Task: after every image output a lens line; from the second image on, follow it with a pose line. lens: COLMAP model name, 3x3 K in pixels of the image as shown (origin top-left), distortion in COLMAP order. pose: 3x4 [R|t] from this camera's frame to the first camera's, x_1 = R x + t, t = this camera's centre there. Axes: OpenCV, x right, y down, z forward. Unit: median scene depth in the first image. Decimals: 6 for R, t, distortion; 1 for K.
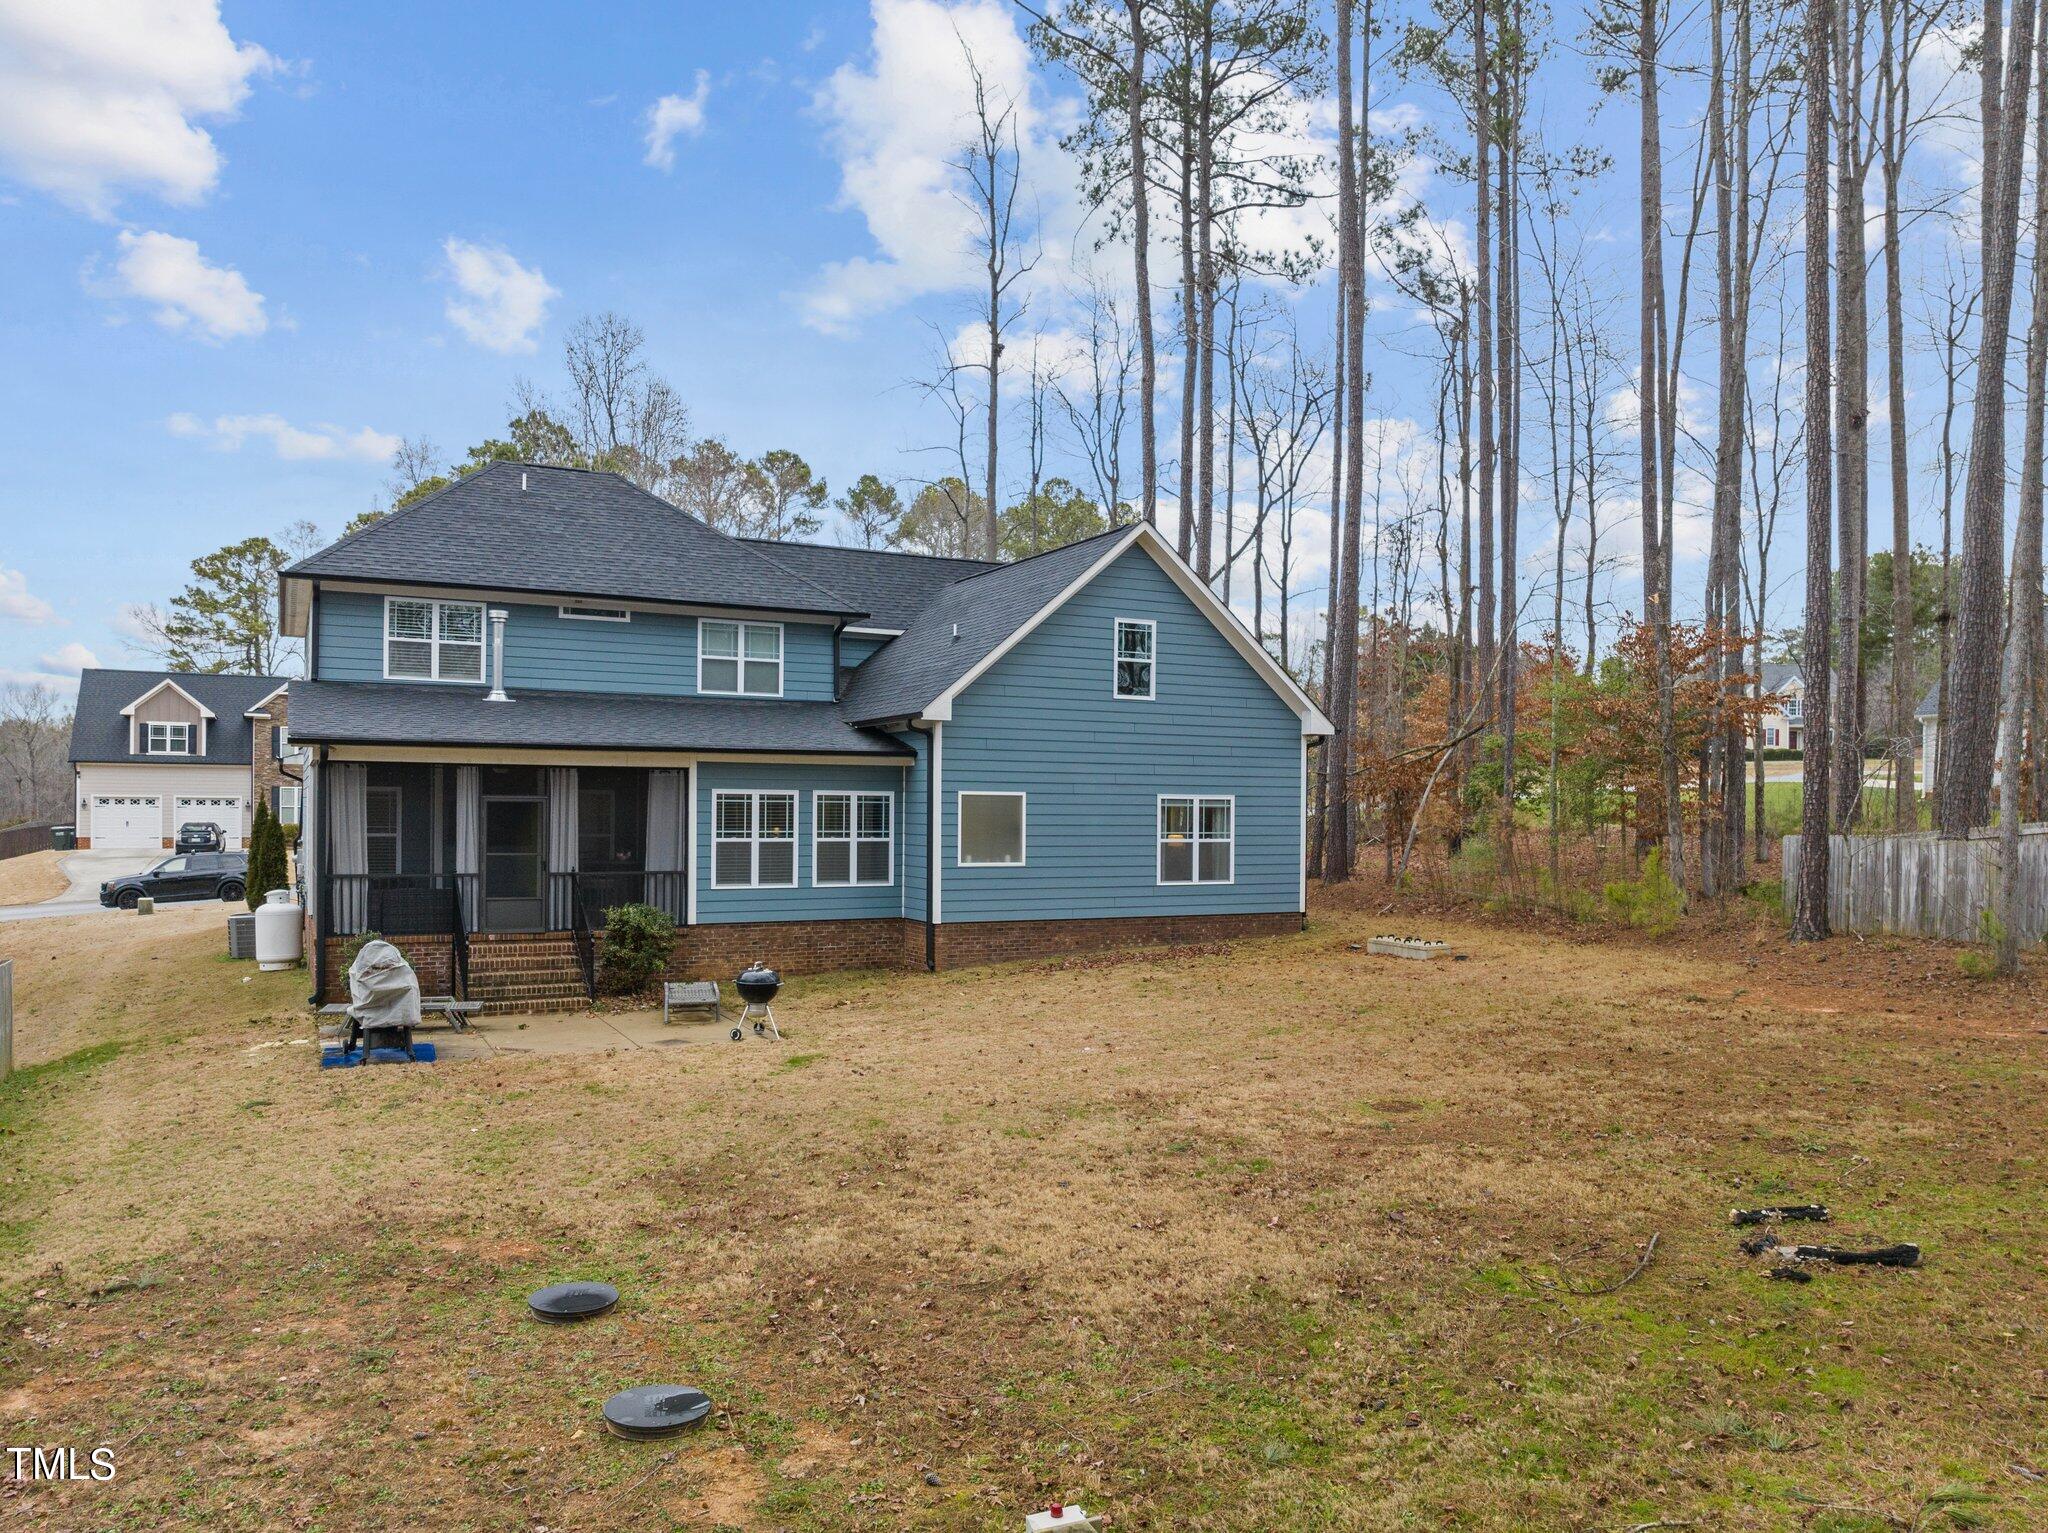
lens RADIAL K [[1443.6, 0, 1044.7], [0, 1443.6, 814.2], [0, 0, 1]] dist [-0.034547, -0.005289]
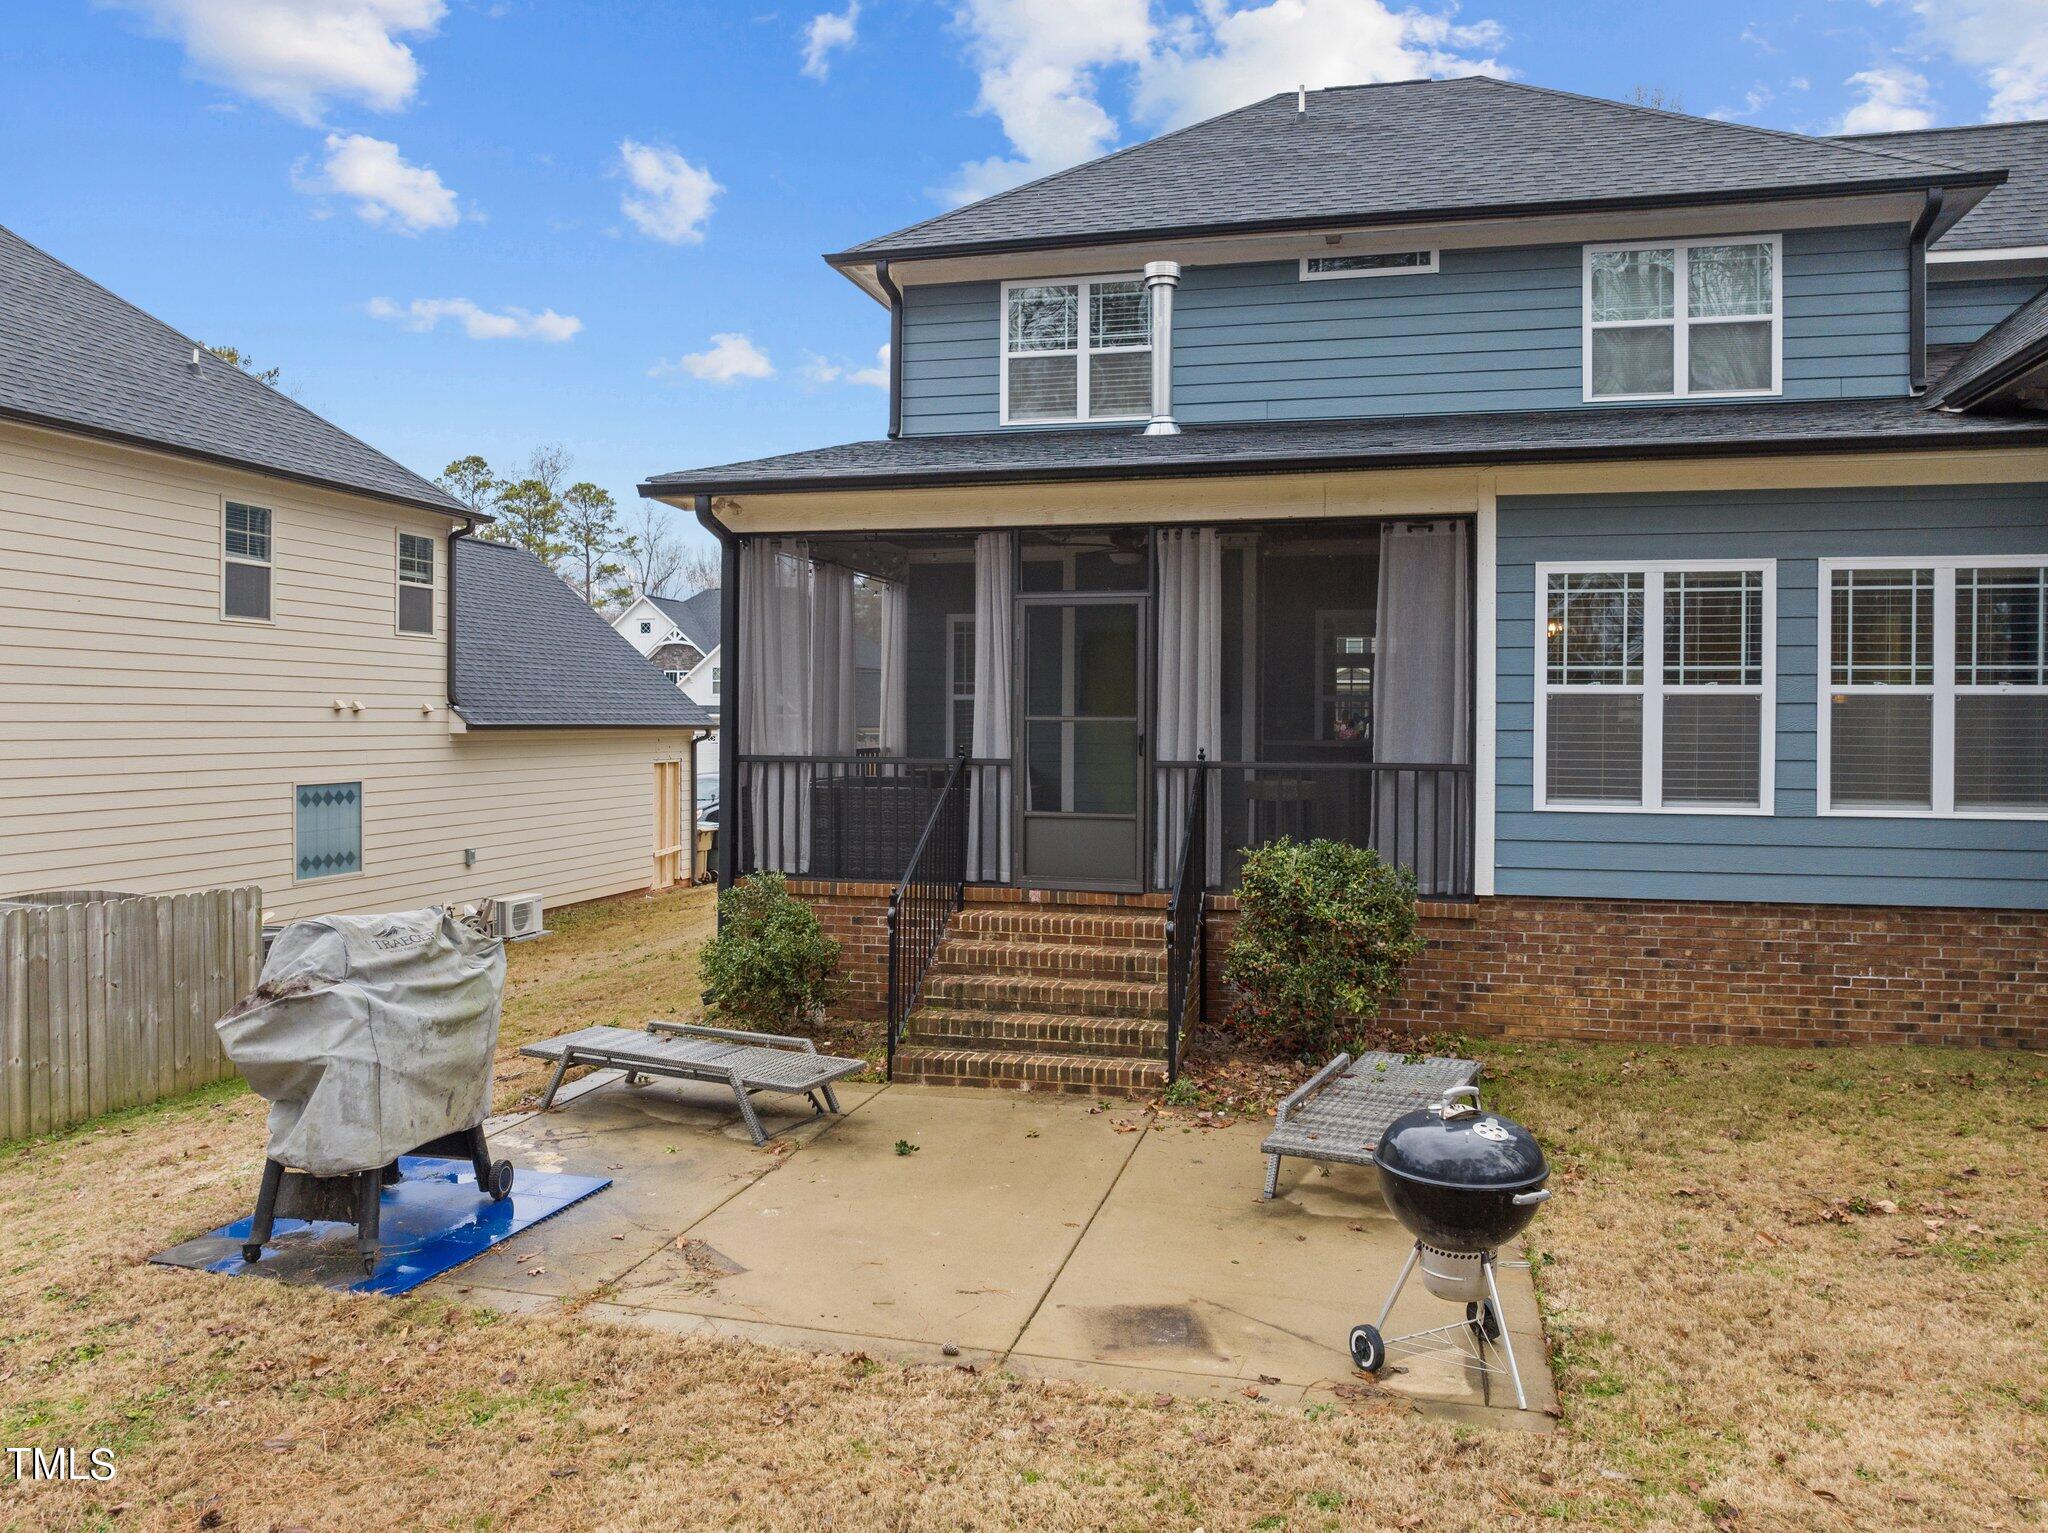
lens RADIAL K [[1450.6, 0, 1043.7], [0, 1450.6, 736.4], [0, 0, 1]] dist [-0.025310, -0.012631]
pose [[0.745978, 0.002773, -0.665965, -0.060967], [-0.001700, 0.999996, 0.002260, 0.028986], [0.665969, -0.000554, 0.745979, 0.577608]]
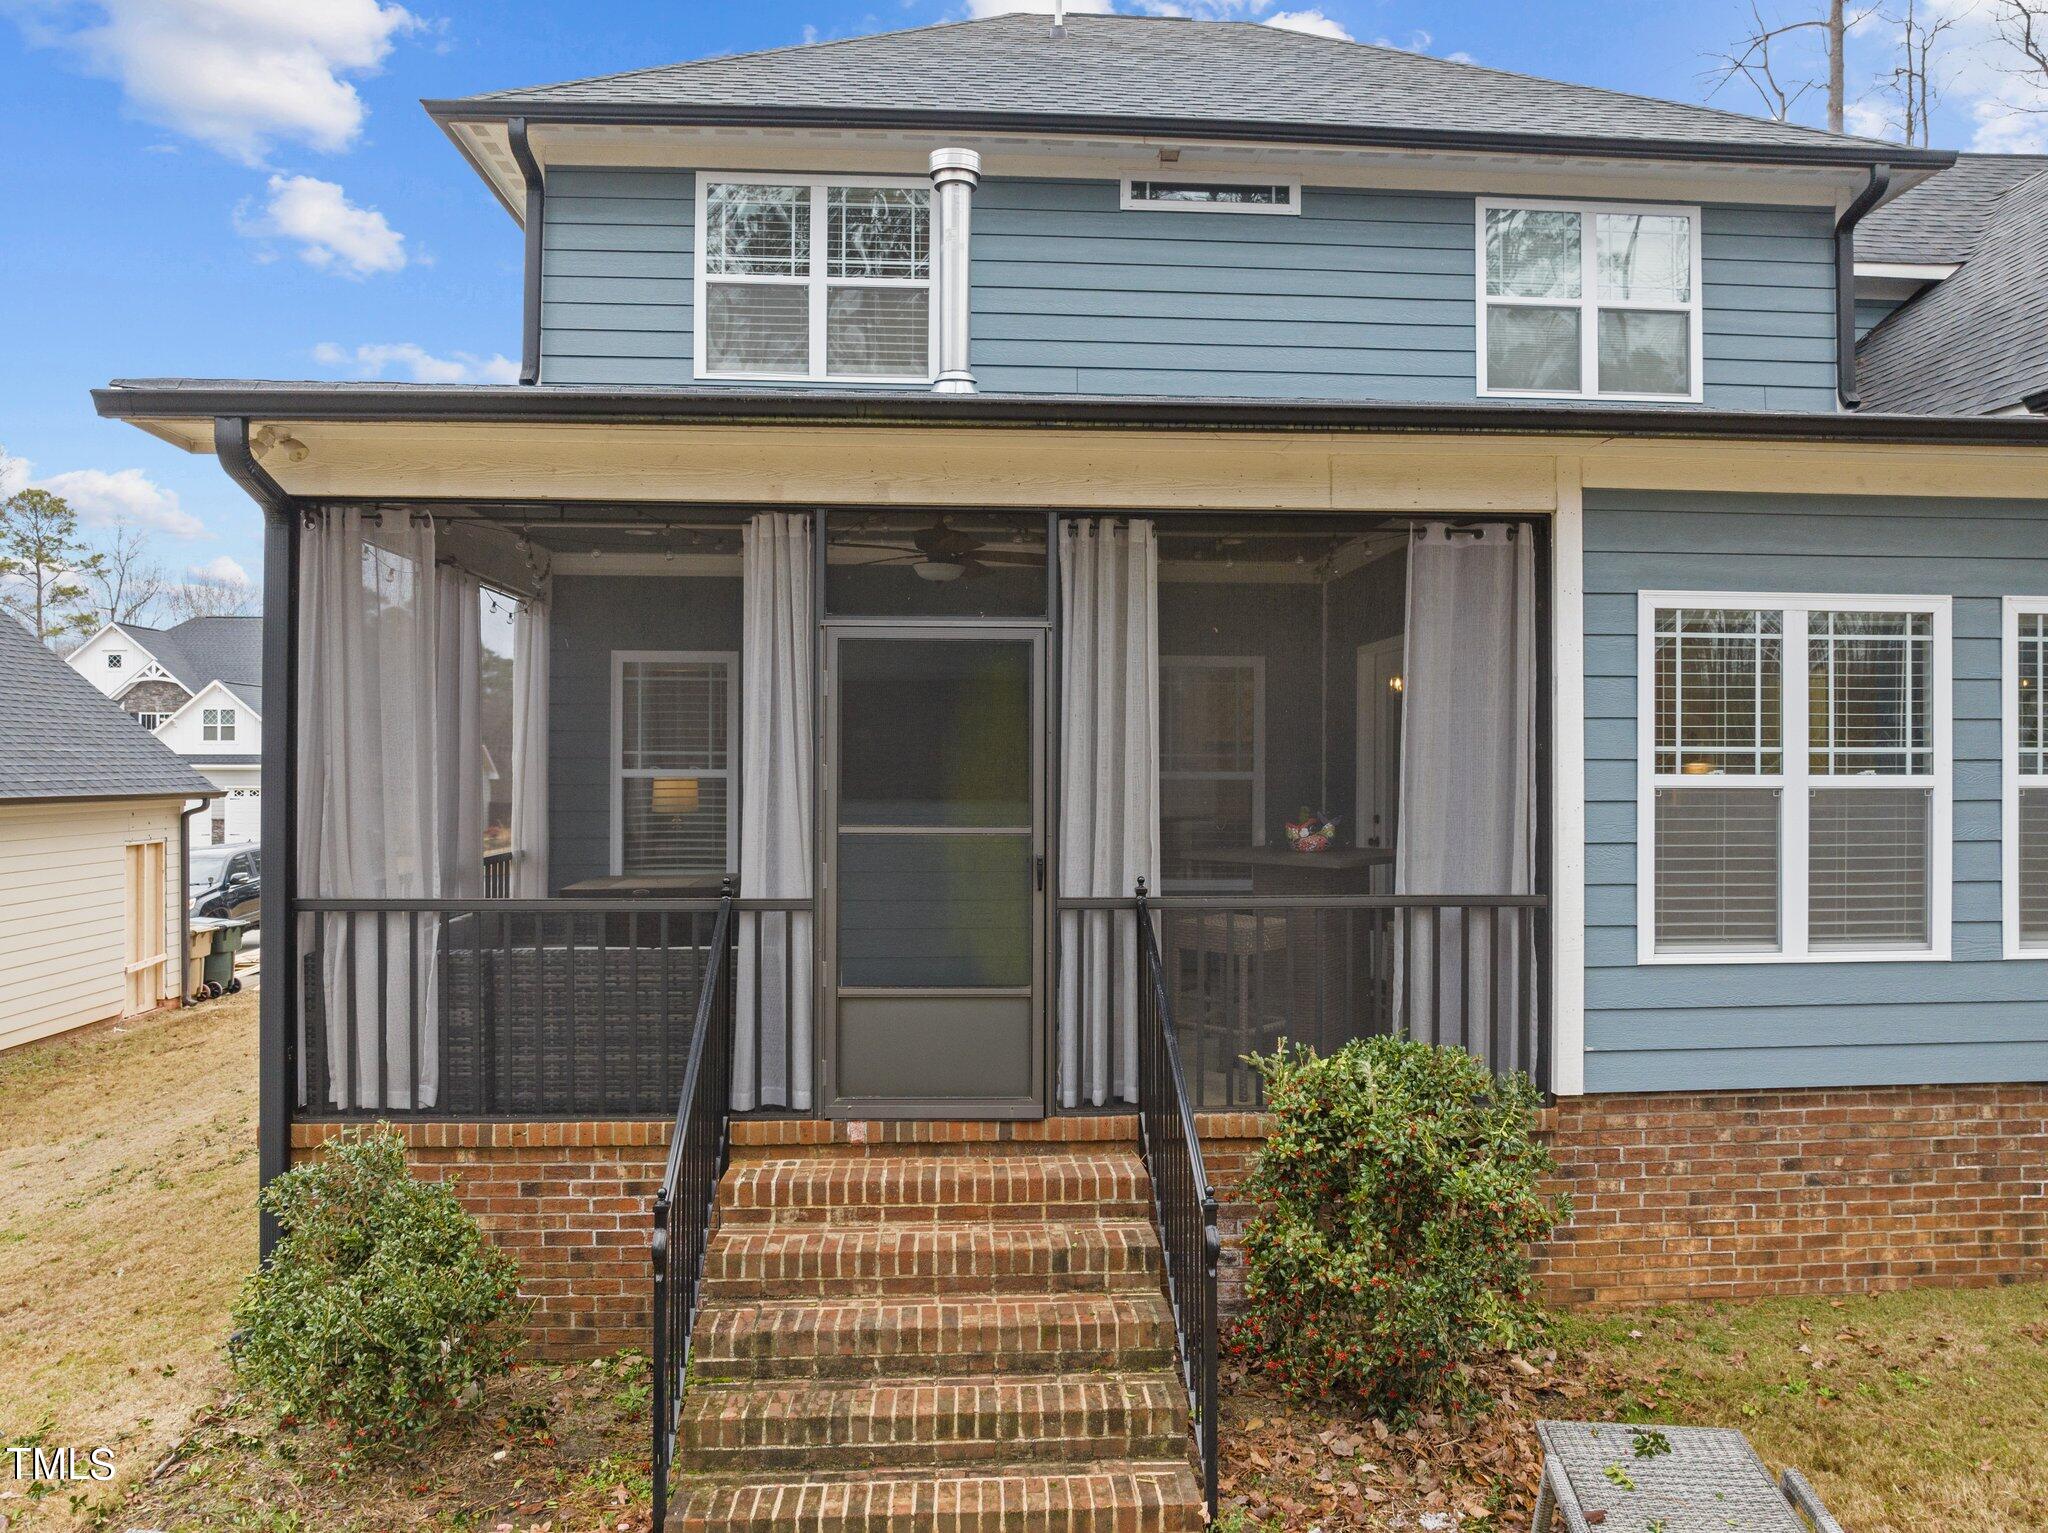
lens RADIAL K [[1446.6, 0, 1040.6], [0, 1446.6, 759.5], [0, 0, 1]] dist [-0.038657, 0.003221]
pose [[0.912774, -0.008405, -0.408379, -0.212976], [0.004394, 0.999932, -0.010759, 0.015487], [0.408442, 0.008026, 0.912749, 0.676974]]
